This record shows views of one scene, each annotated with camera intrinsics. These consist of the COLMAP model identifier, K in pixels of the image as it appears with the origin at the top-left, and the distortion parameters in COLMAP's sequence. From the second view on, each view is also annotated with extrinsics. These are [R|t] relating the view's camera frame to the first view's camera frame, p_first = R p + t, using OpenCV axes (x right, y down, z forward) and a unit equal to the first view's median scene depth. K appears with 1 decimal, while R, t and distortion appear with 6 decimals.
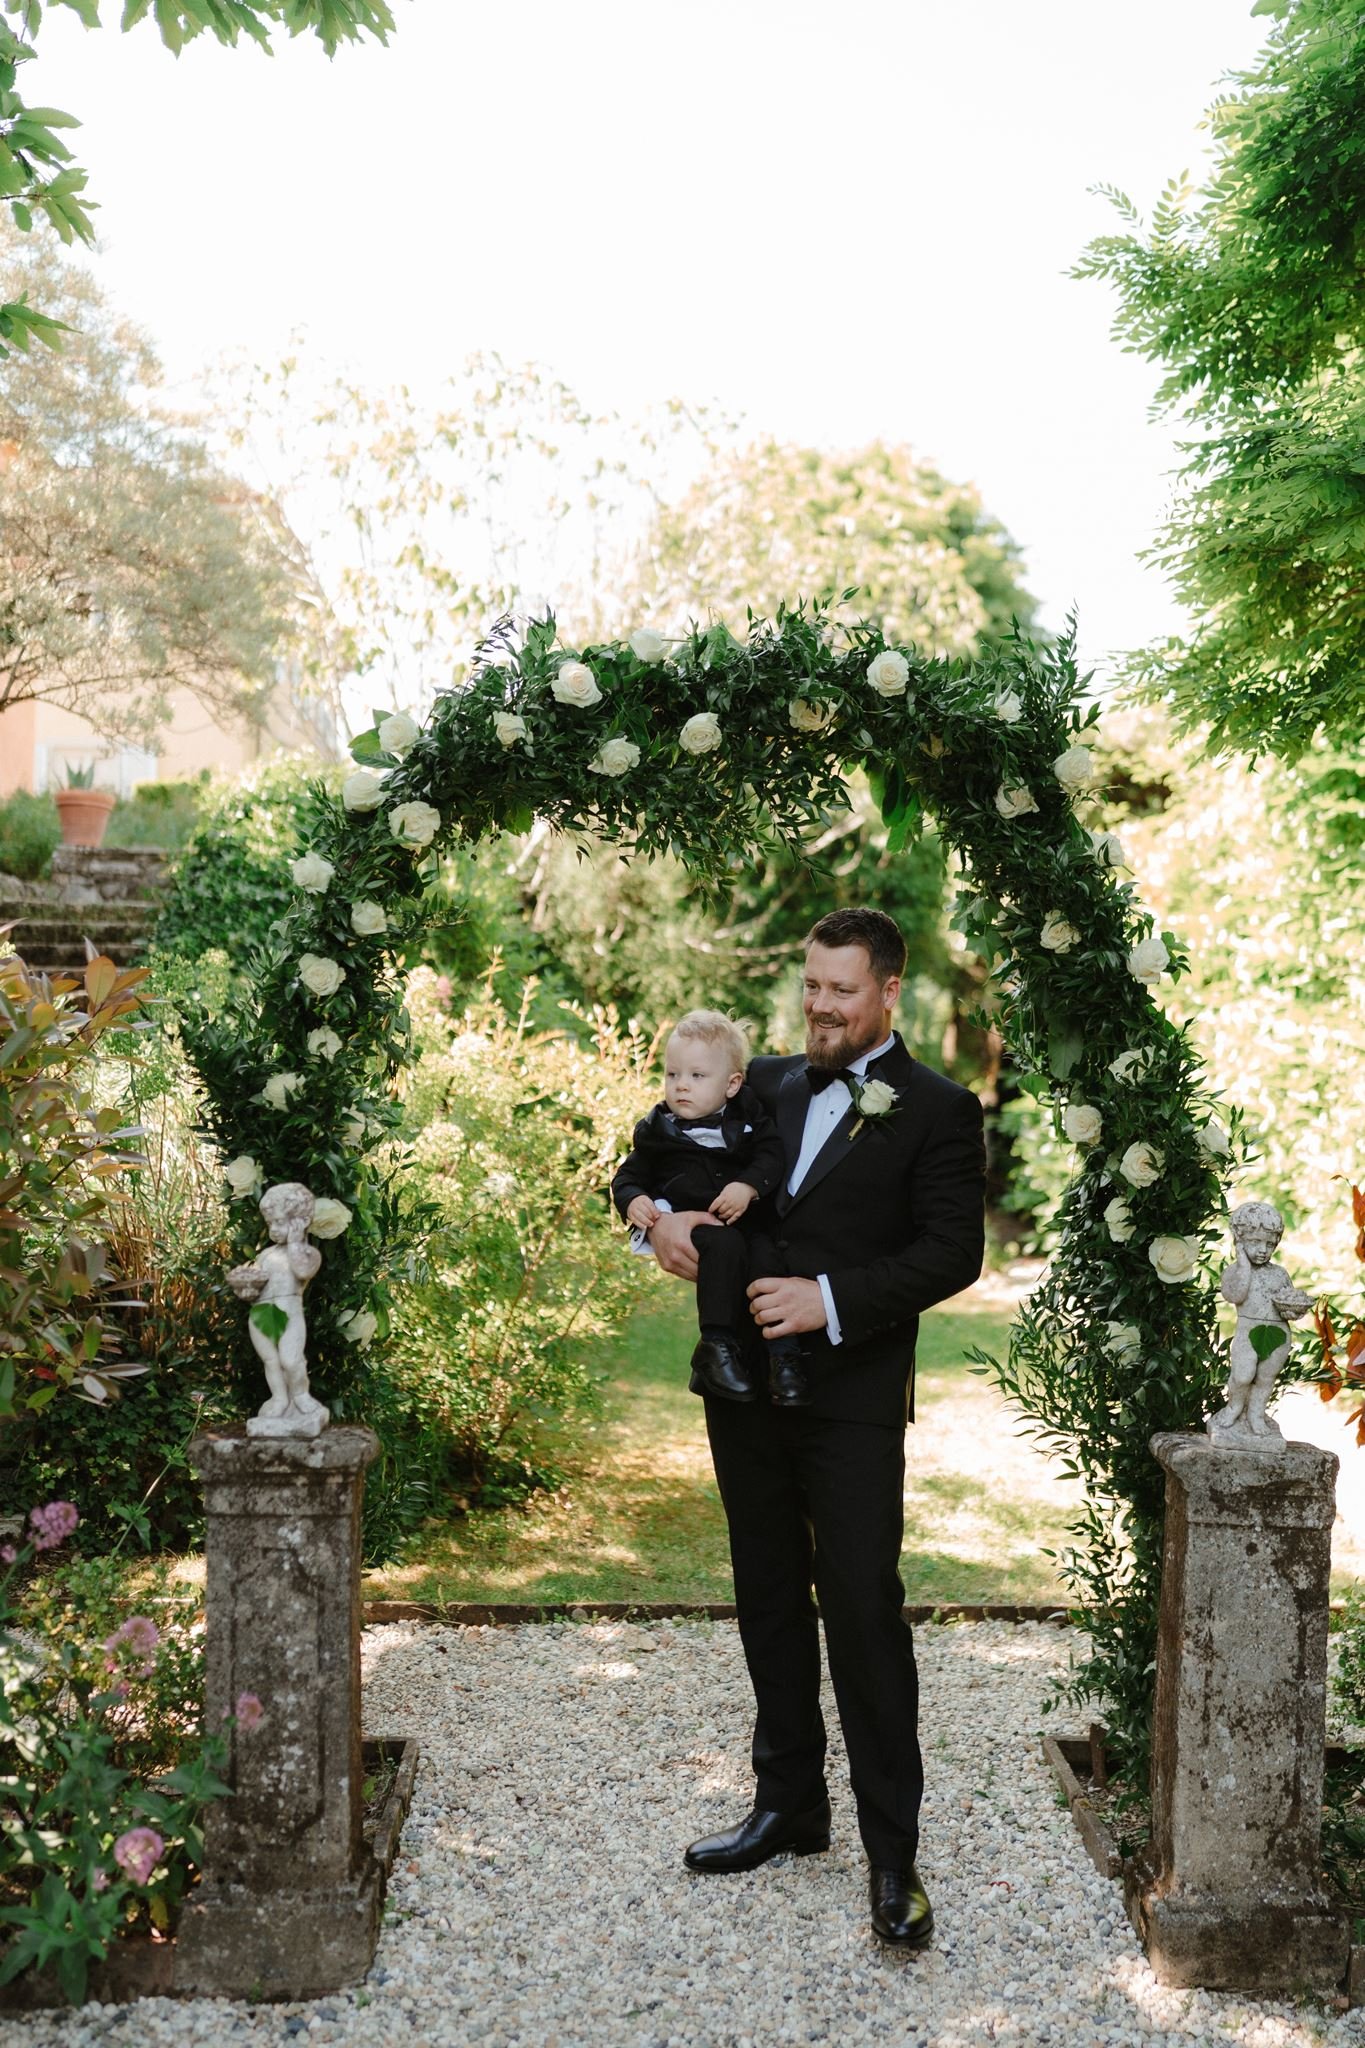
lens RADIAL K [[1942.7, 0, 677.7], [0, 1942.7, 1049.5], [0, 0, 1]] dist [0.001234, 0.000000]
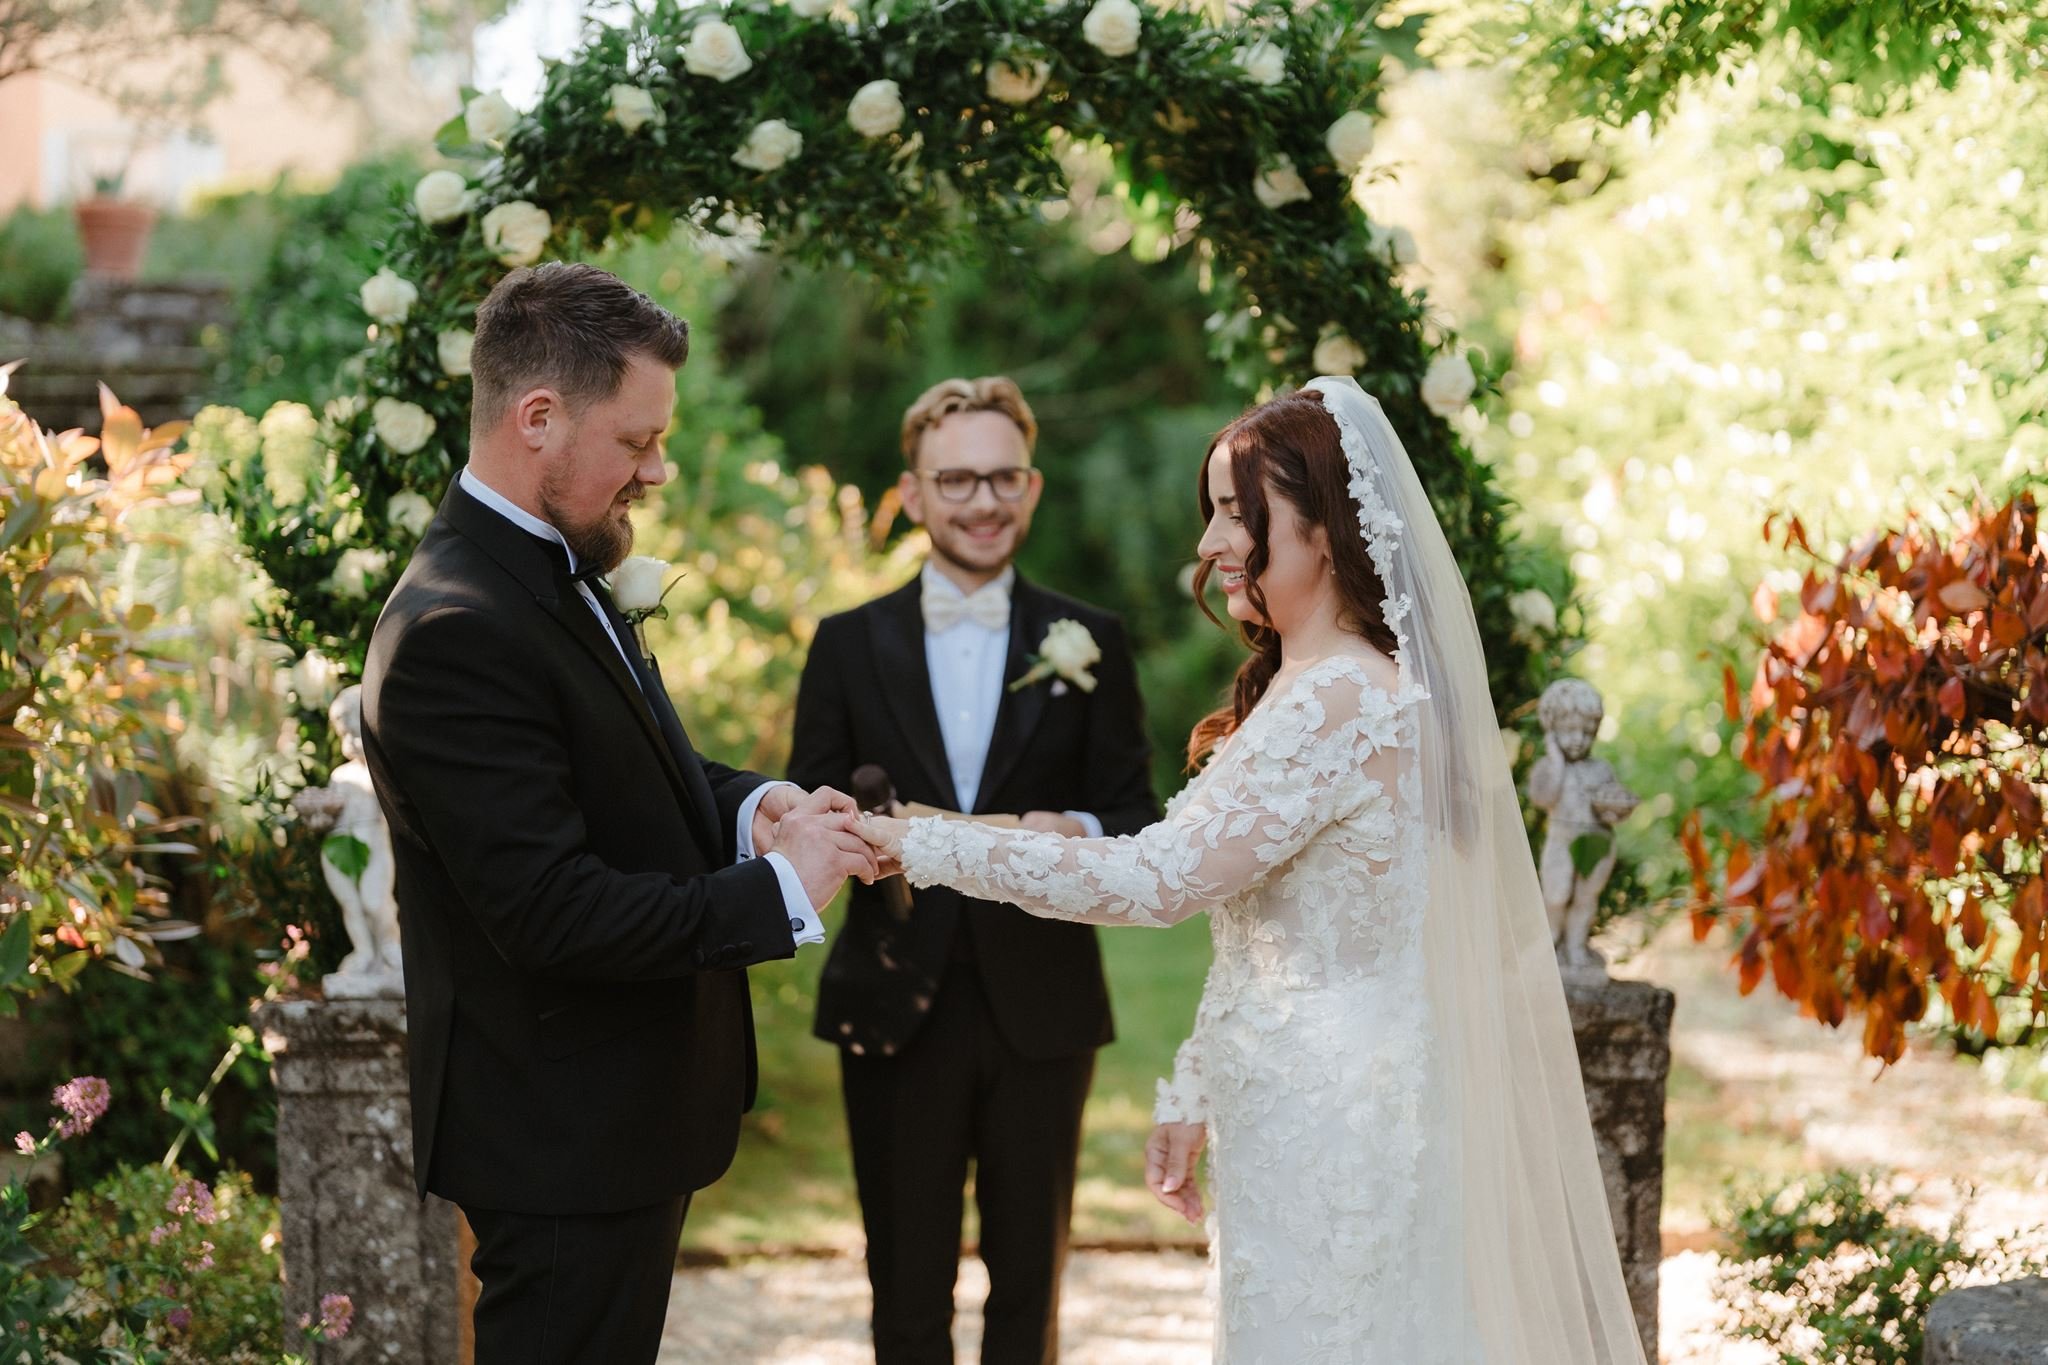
lens RADIAL K [[2806.1, 0, 1005.8], [0, 2806.1, 688.4], [0, 0, 1]] dist [0.008285, 0.000000]
pose [[0.999734, -0.022911, 0.002604, 0.056025], [0.022764, 0.998646, 0.046768, 0.020277], [-0.003672, -0.046697, 0.998902, -0.147006]]
